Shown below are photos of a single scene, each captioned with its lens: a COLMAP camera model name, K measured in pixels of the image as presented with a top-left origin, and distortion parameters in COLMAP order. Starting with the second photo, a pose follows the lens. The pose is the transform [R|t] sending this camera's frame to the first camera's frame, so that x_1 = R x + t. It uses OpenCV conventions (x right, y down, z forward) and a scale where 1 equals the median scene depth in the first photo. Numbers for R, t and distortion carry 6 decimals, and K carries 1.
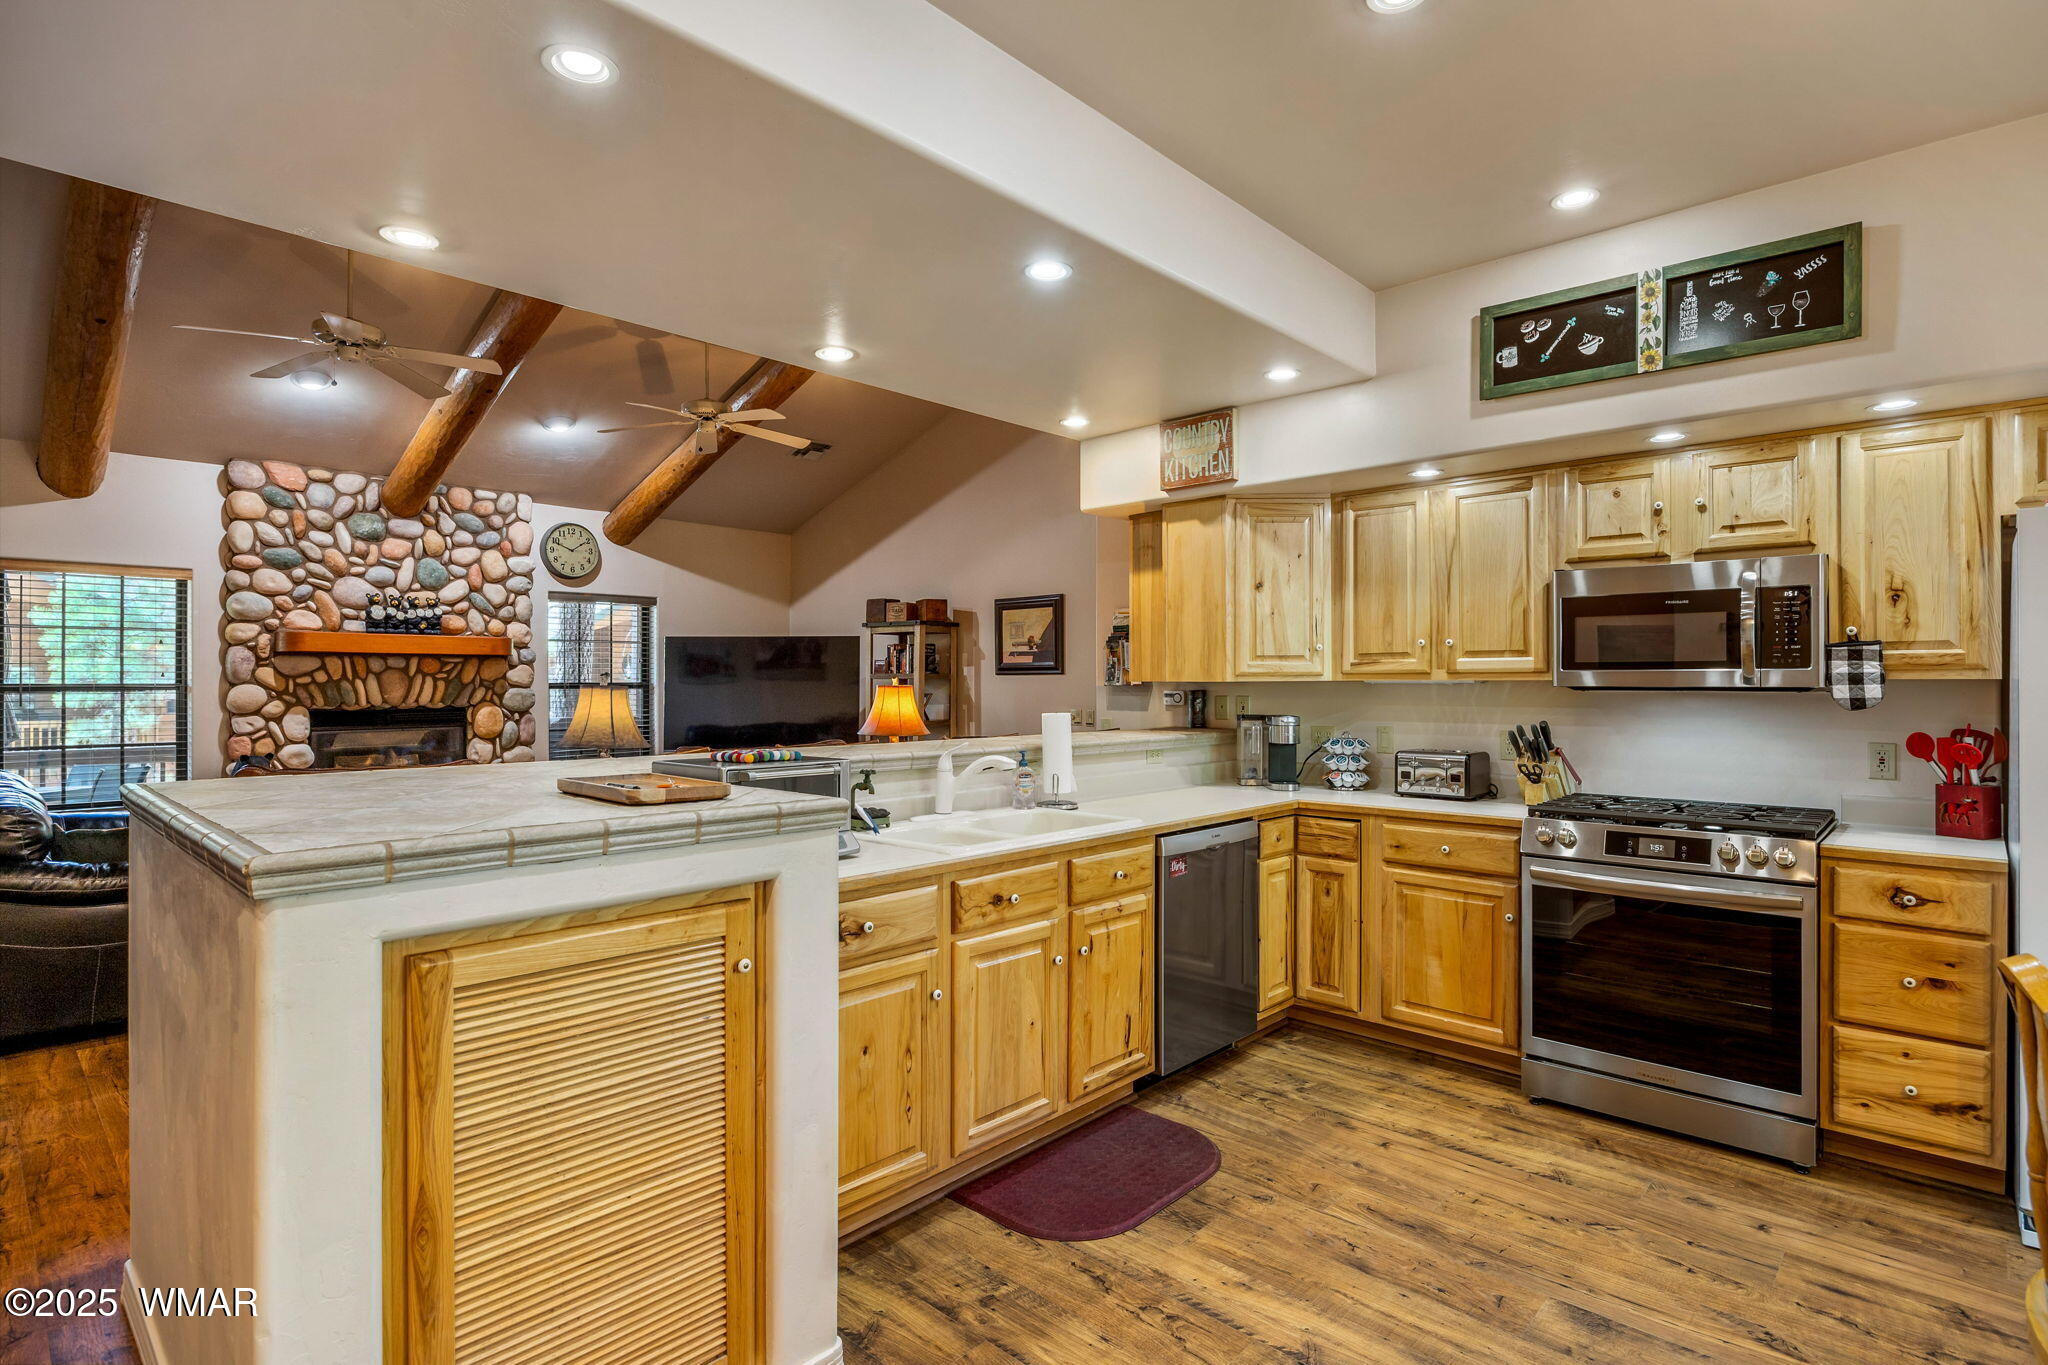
lens RADIAL K [[1018.9, 0, 1031.7], [0, 1018.9, 671.2], [0, 0, 1]] dist [-0.004057, -0.003100]
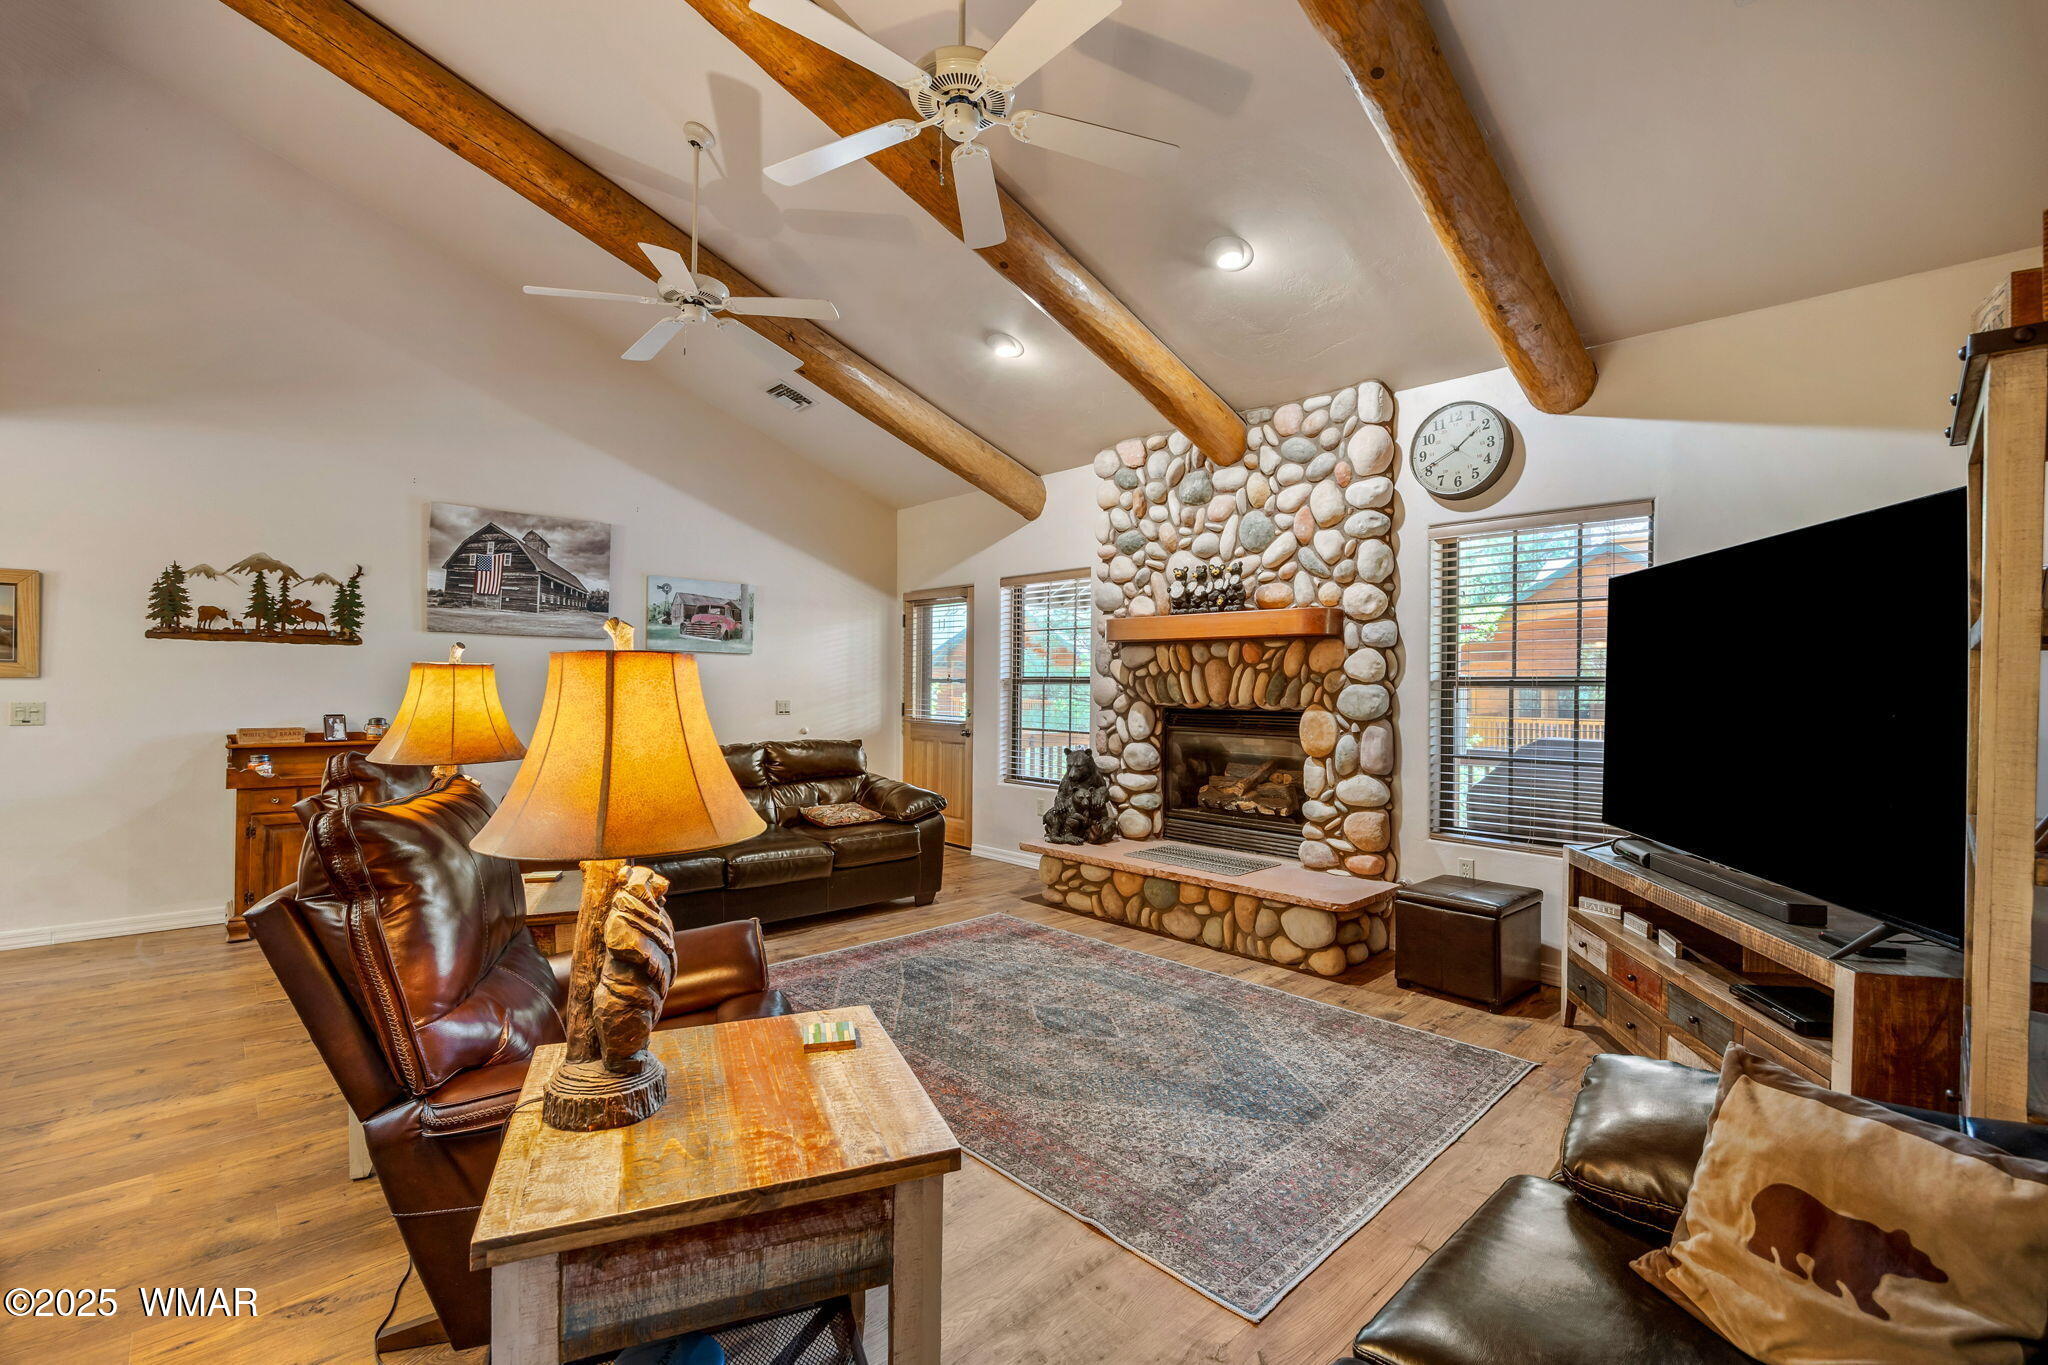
lens RADIAL K [[869.4, 0, 1028.9], [0, 869.4, 679.1], [0, 0, 1]] dist [-0.011246, -0.000022]
pose [[-0.055528, -0.005179, -0.998444, 0.062233], [0.000607, 0.999986, -0.005221, 0.017710], [0.998457, -0.000896, -0.055524, 0.897315]]
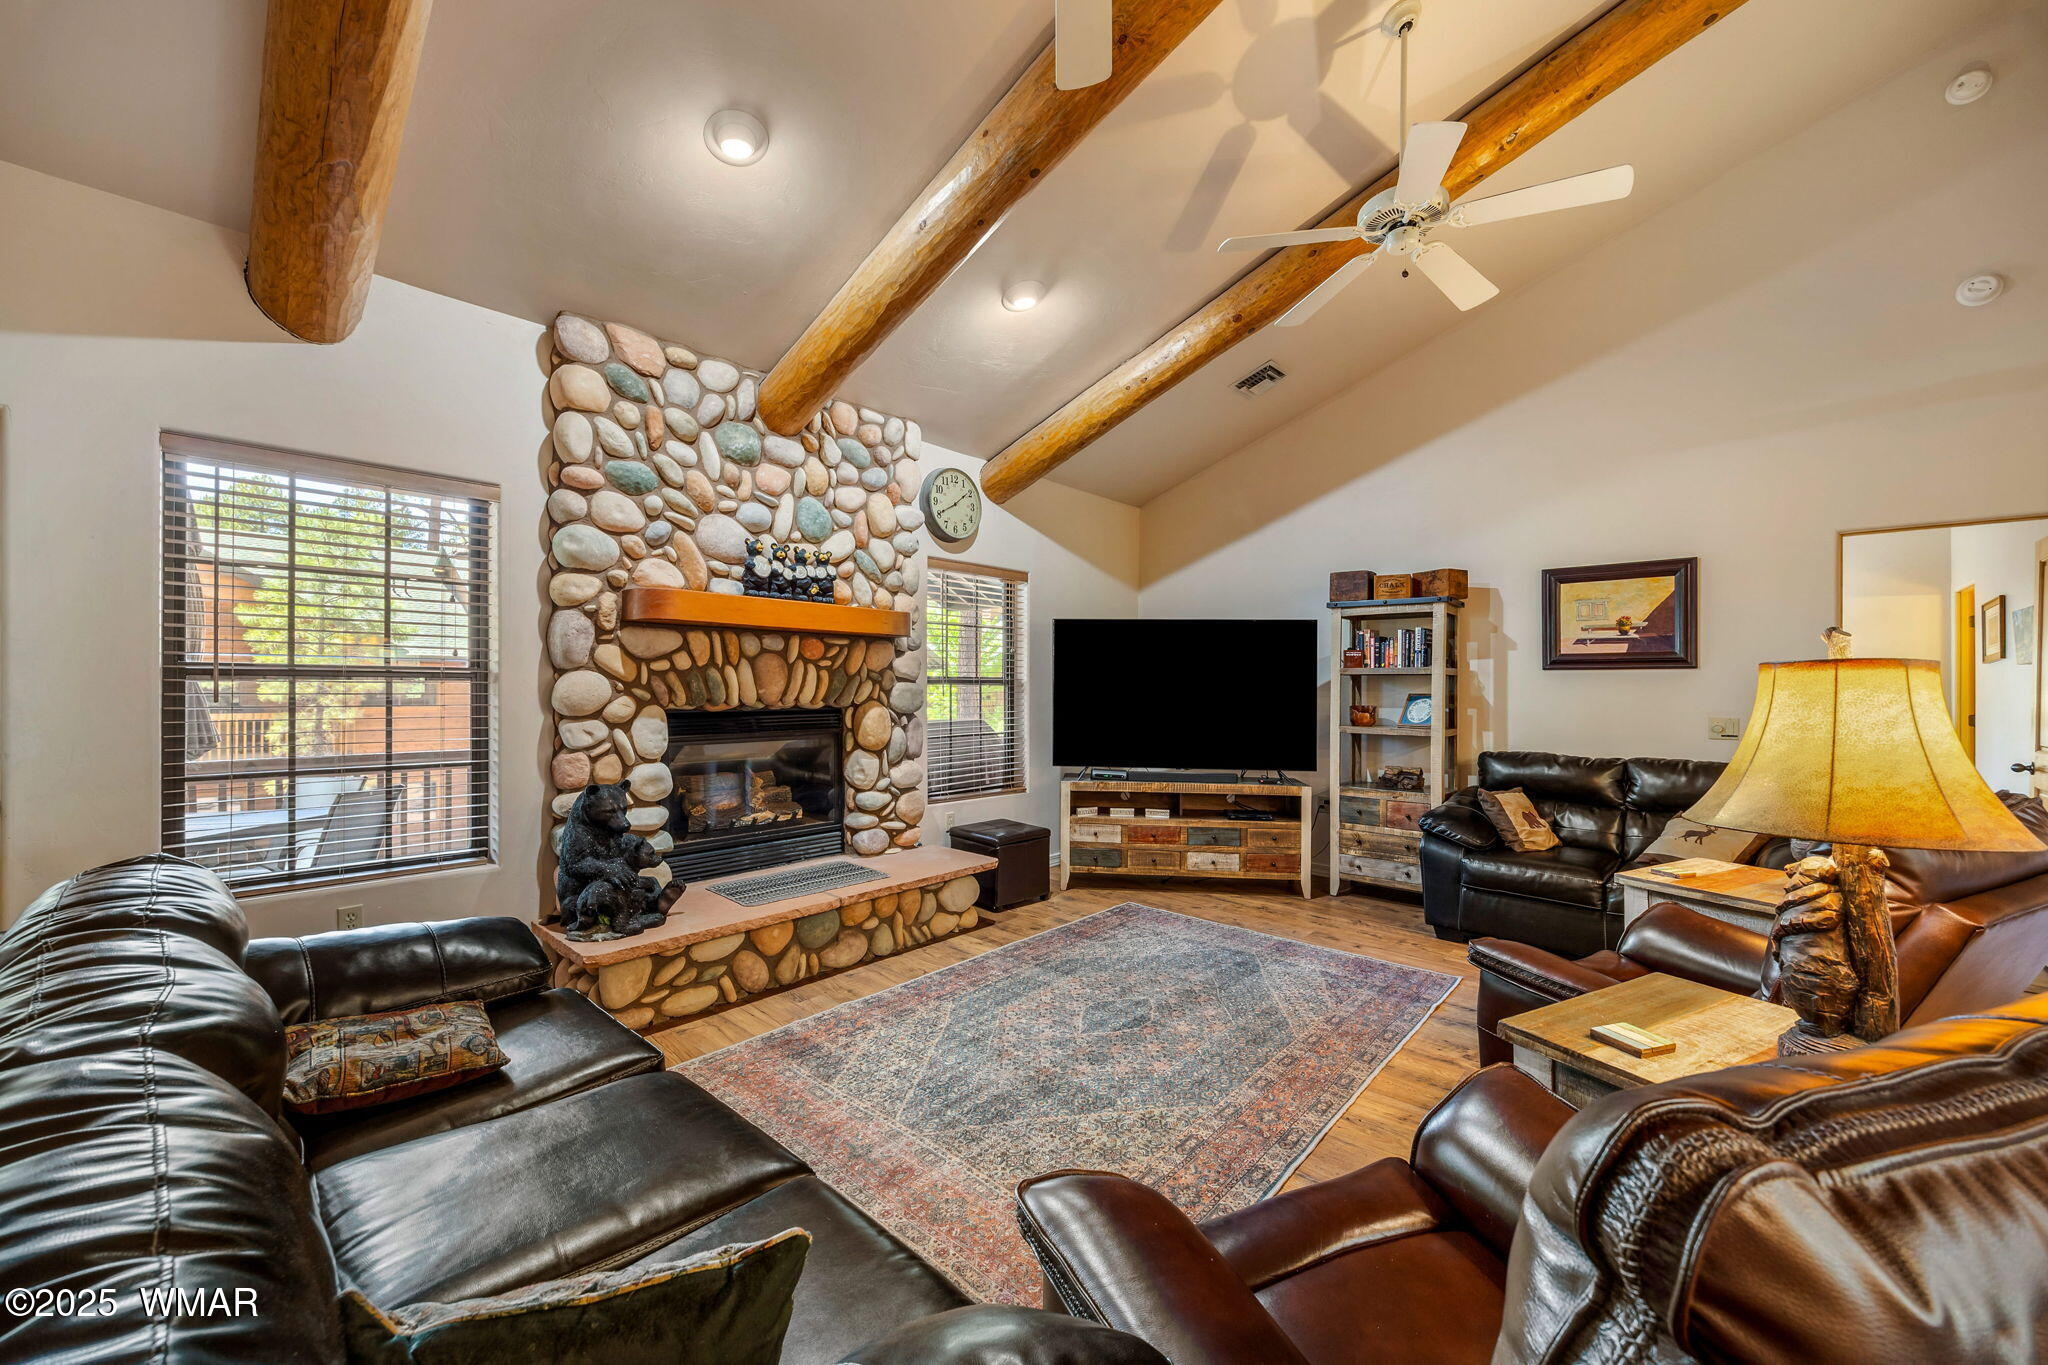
lens RADIAL K [[778.9, 0, 1025.9], [0, 778.9, 684.2], [0, 0, 1]] dist [-0.001487, 0.000069]
pose [[0.999882, 0.007986, 0.013147, -0.463152], [-0.008082, 0.999941, 0.007228, 0.014532], [-0.013089, -0.007334, 0.999887, 0.469654]]
